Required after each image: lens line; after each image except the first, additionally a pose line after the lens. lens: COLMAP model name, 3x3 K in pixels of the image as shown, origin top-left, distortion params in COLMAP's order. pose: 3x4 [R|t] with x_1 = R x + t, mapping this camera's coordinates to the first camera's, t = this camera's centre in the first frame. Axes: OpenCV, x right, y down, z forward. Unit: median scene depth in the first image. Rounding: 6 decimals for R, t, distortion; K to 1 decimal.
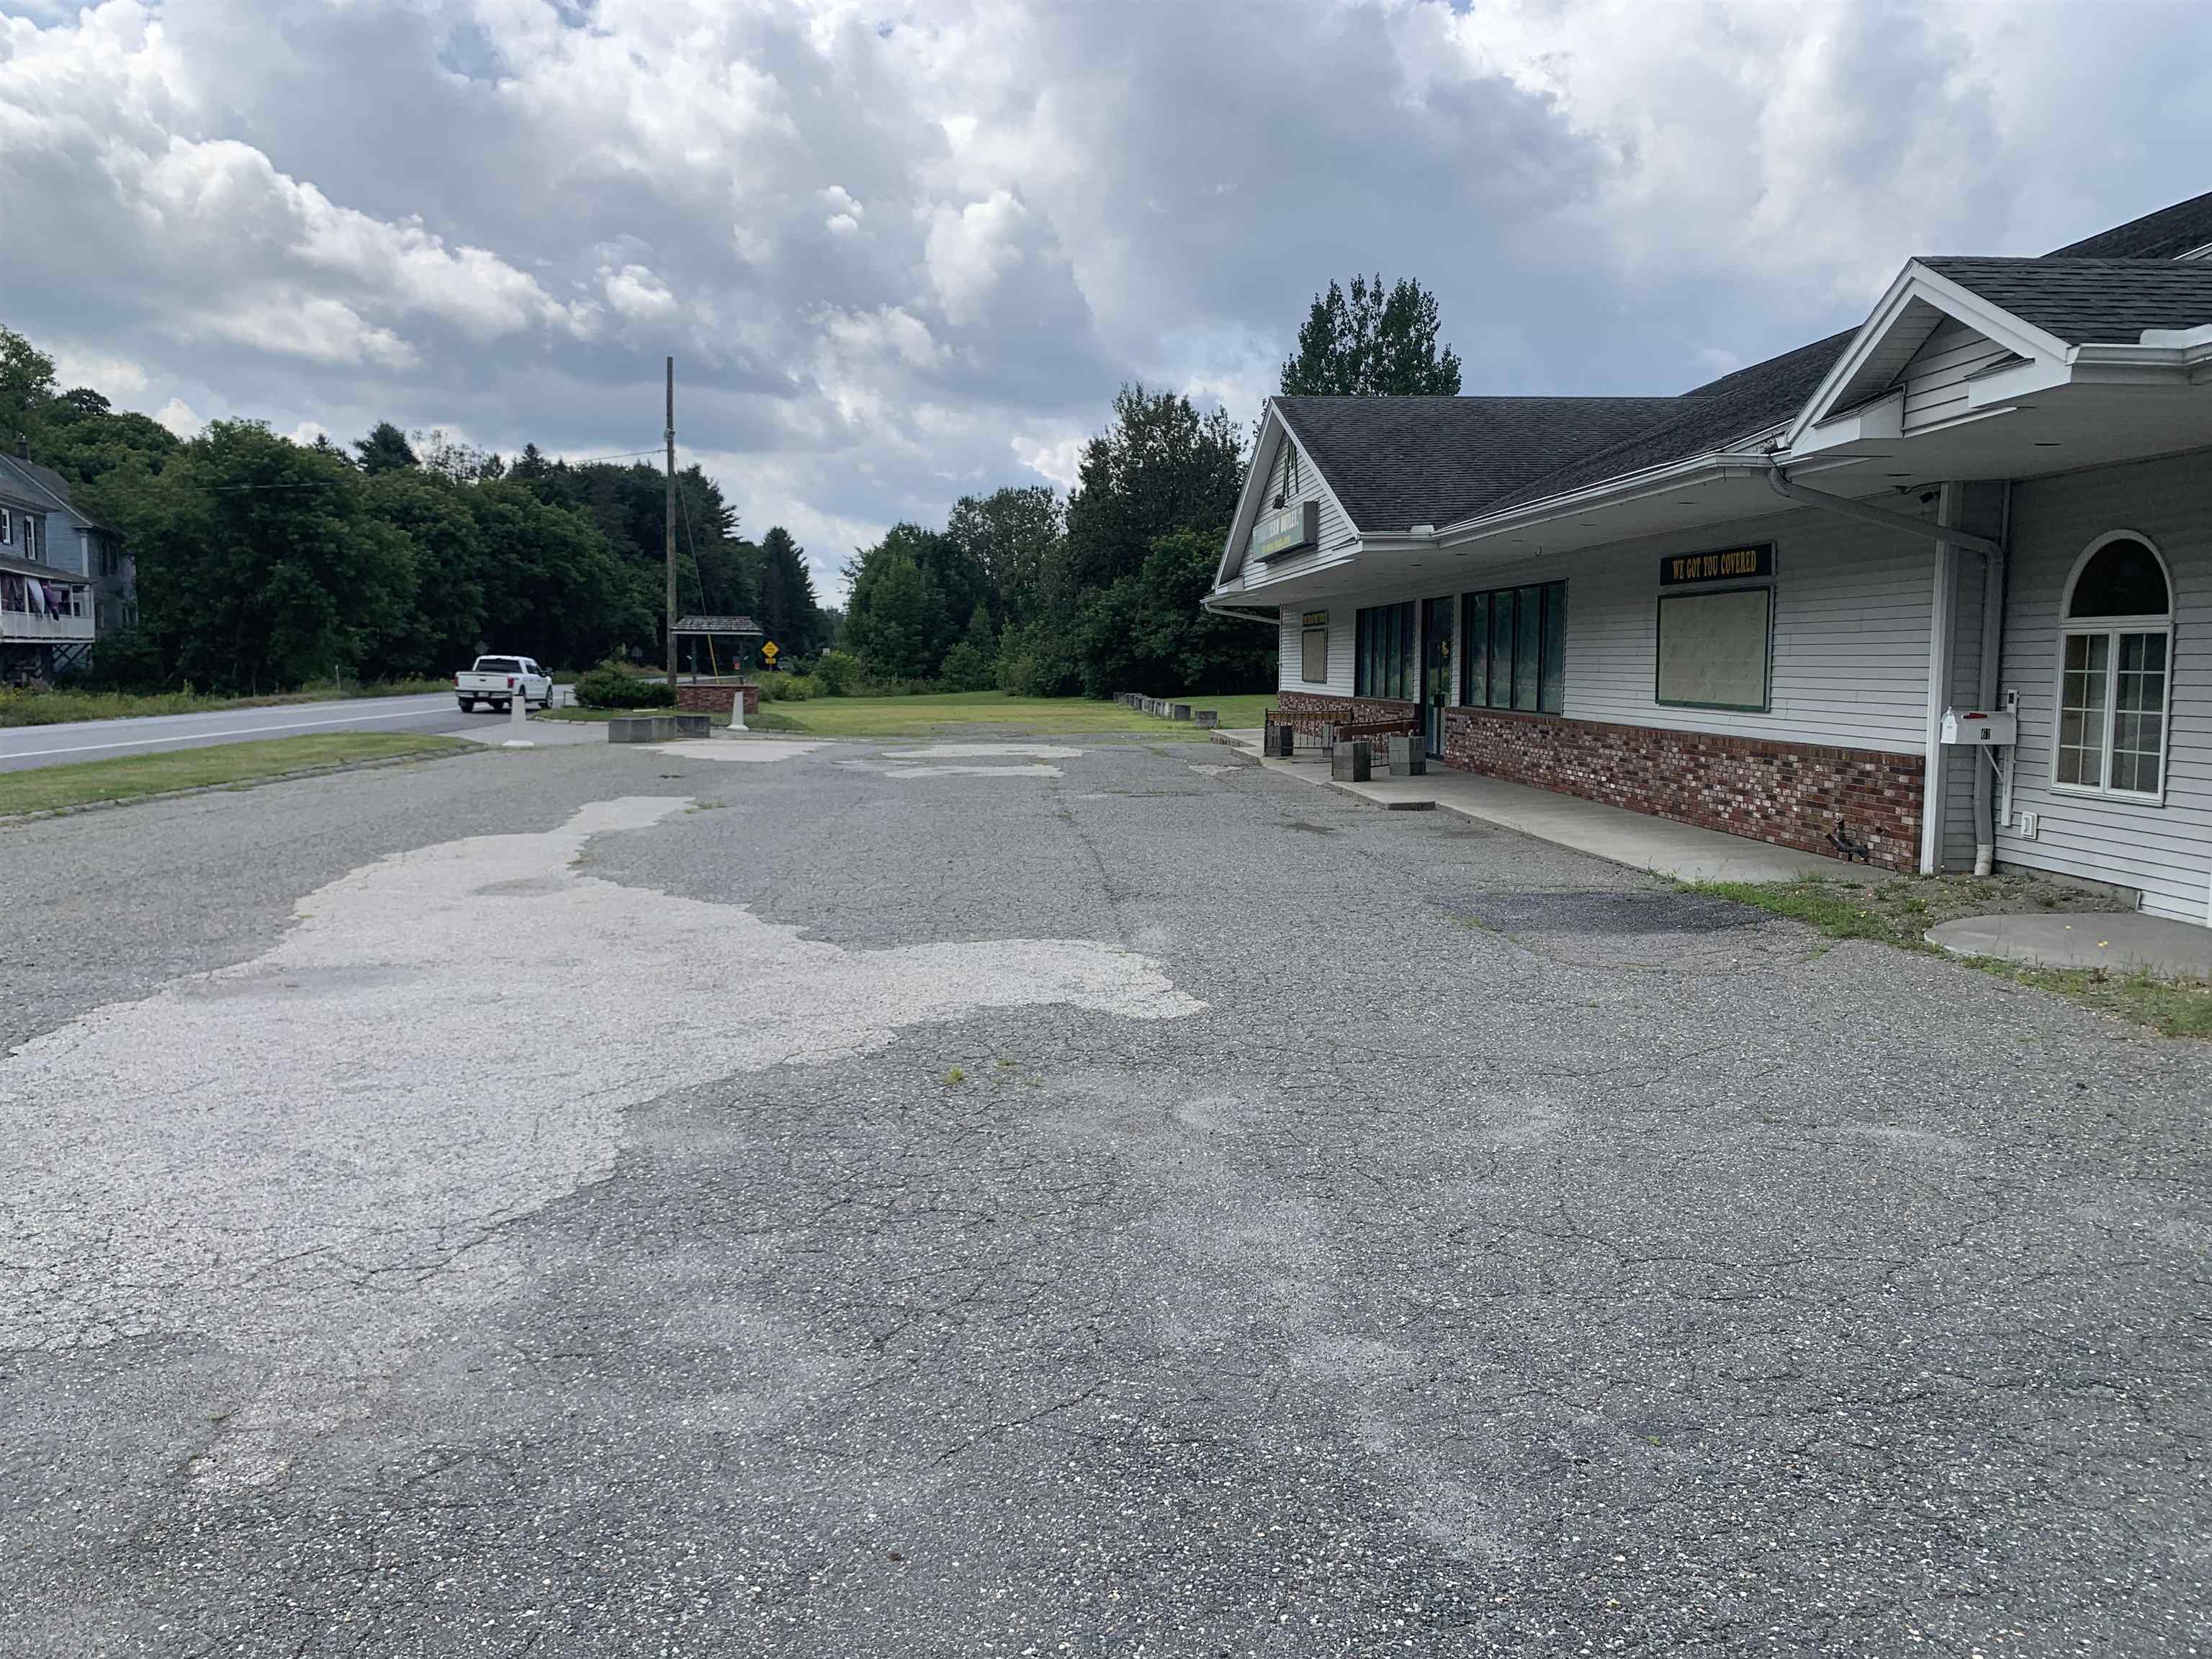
lens RADIAL K [[1669.2, 0, 1101.5], [0, 1669.2, 826.8], [0, 0, 1]] dist [0.064318, -0.059288]
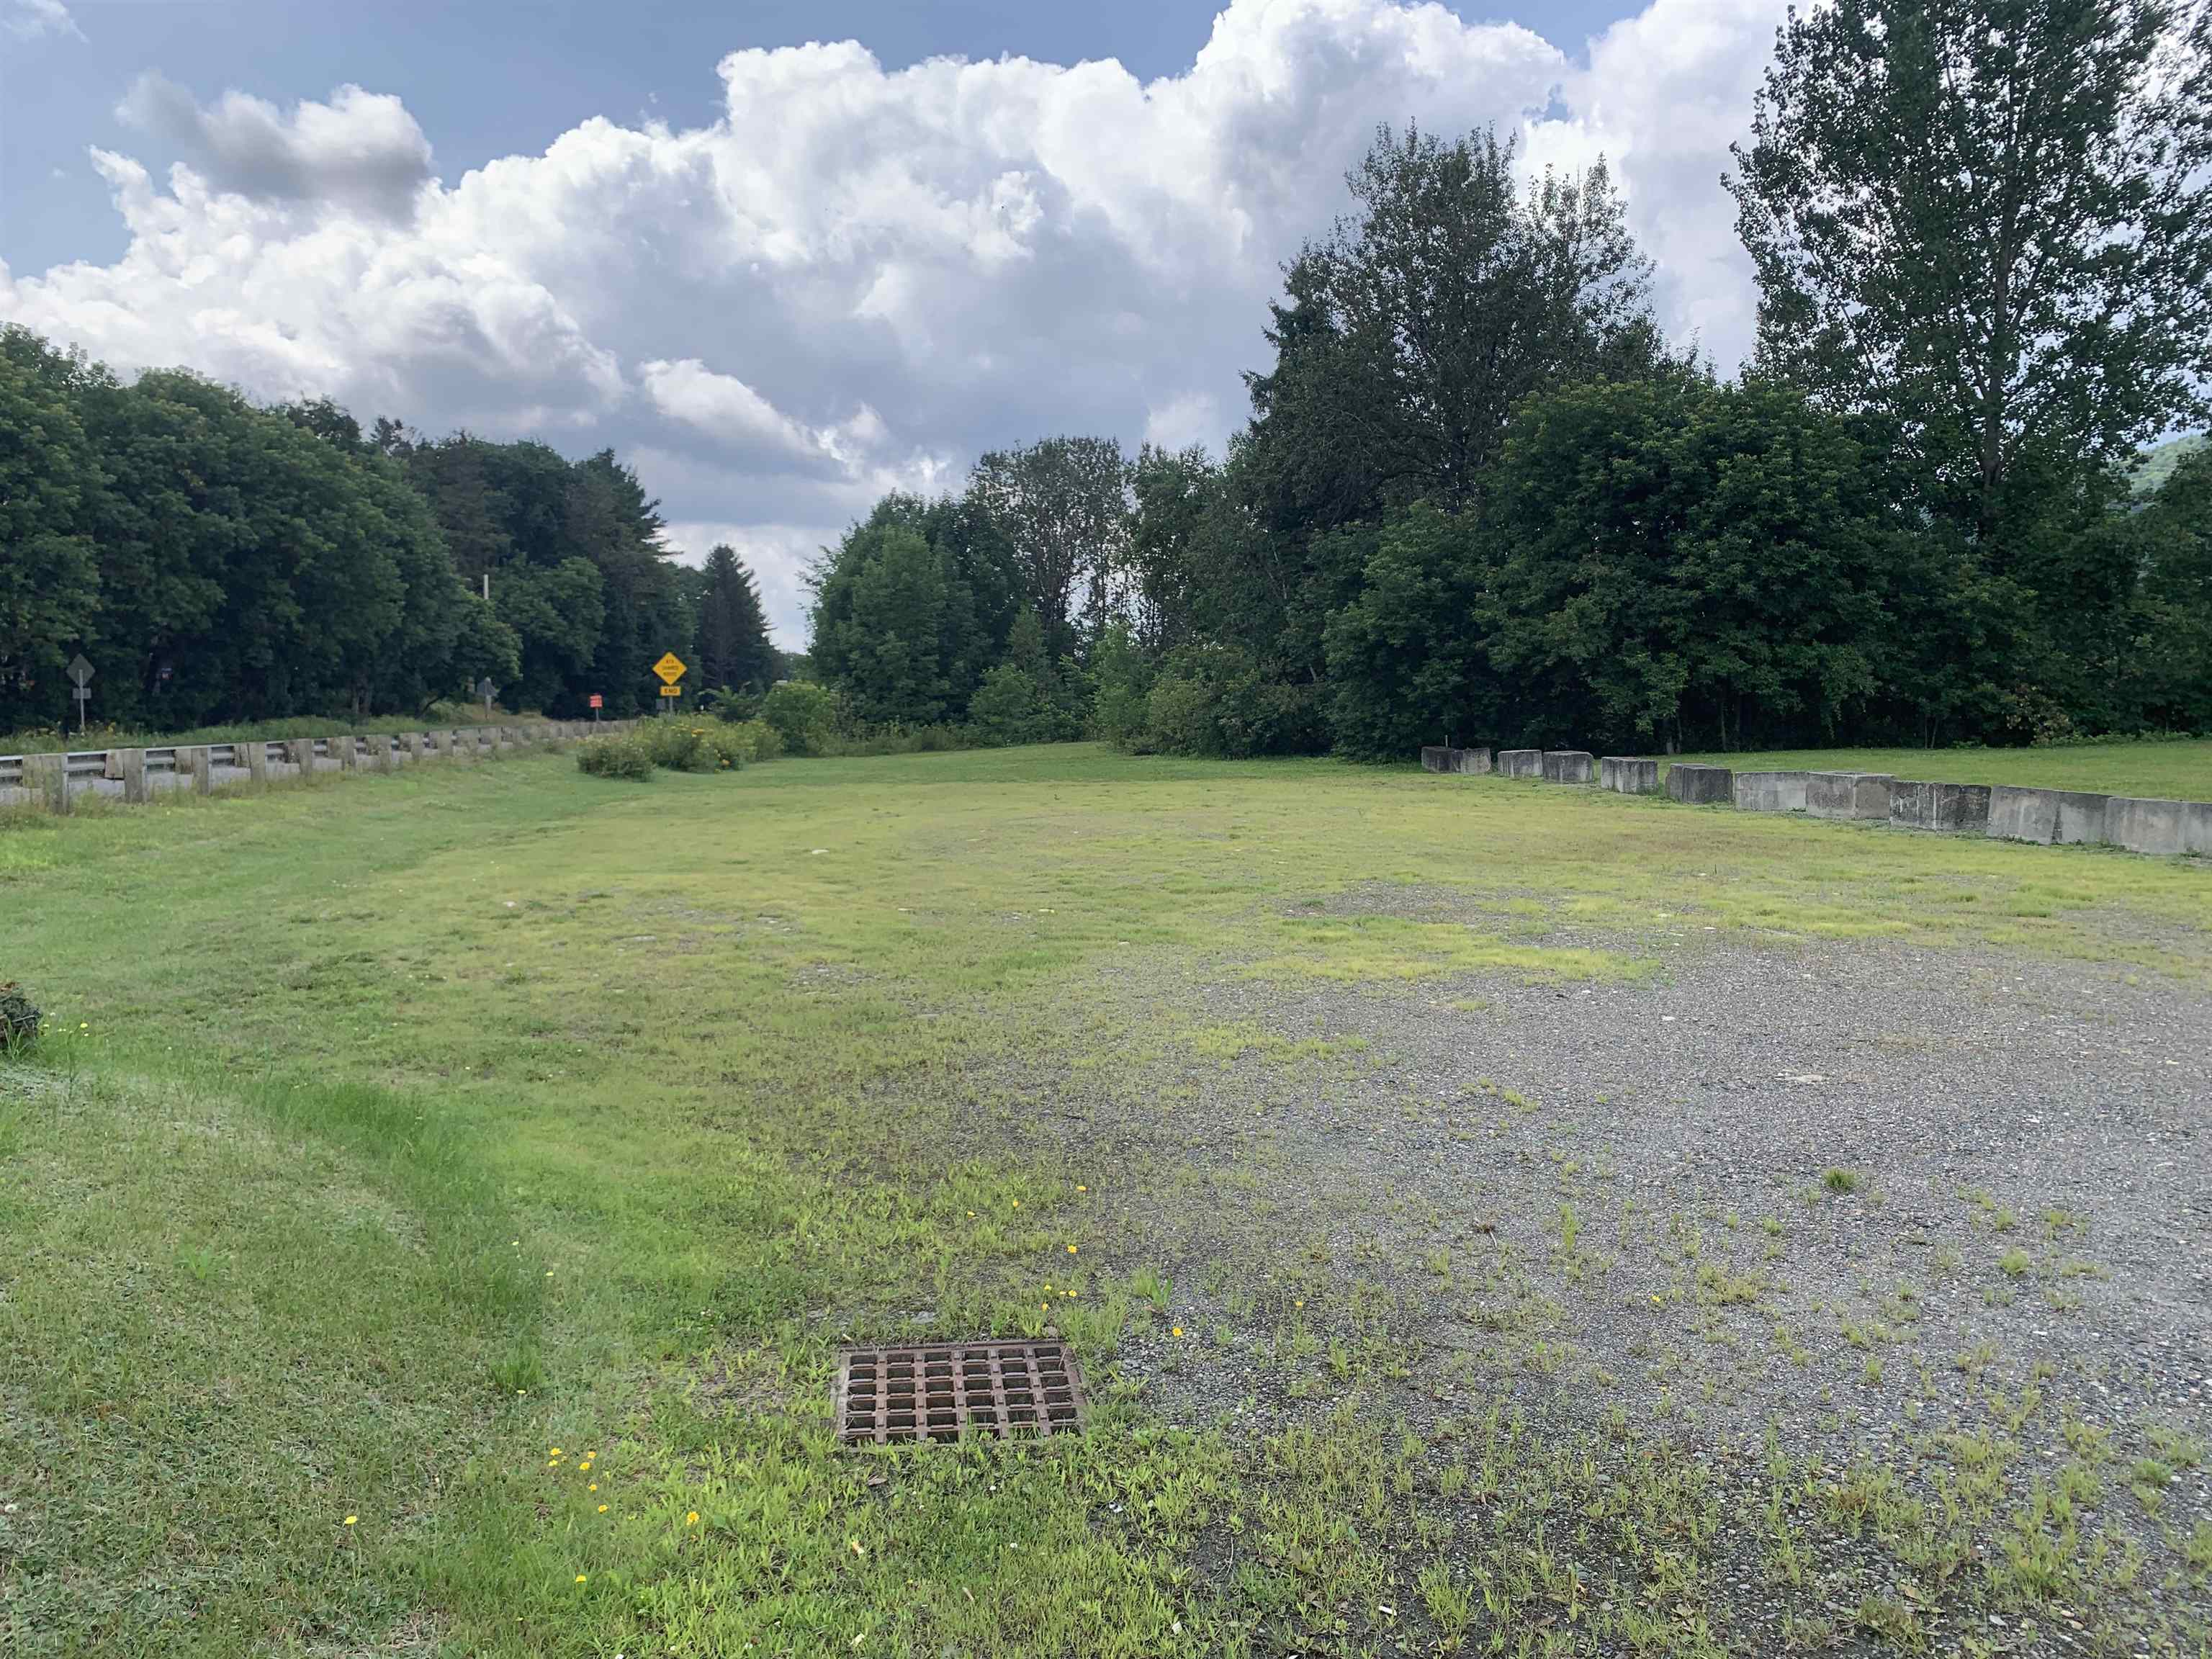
lens RADIAL K [[1669.2, 0, 1113.2], [0, 1669.2, 831.5], [0, 0, 1]] dist [0.064318, -0.059288]
pose [[0.999462, -0.009990, 0.031227, -0.063885], [0.010799, 0.999608, -0.025847, -0.033558], [-0.030957, 0.026170, 0.999178, 0.393444]]
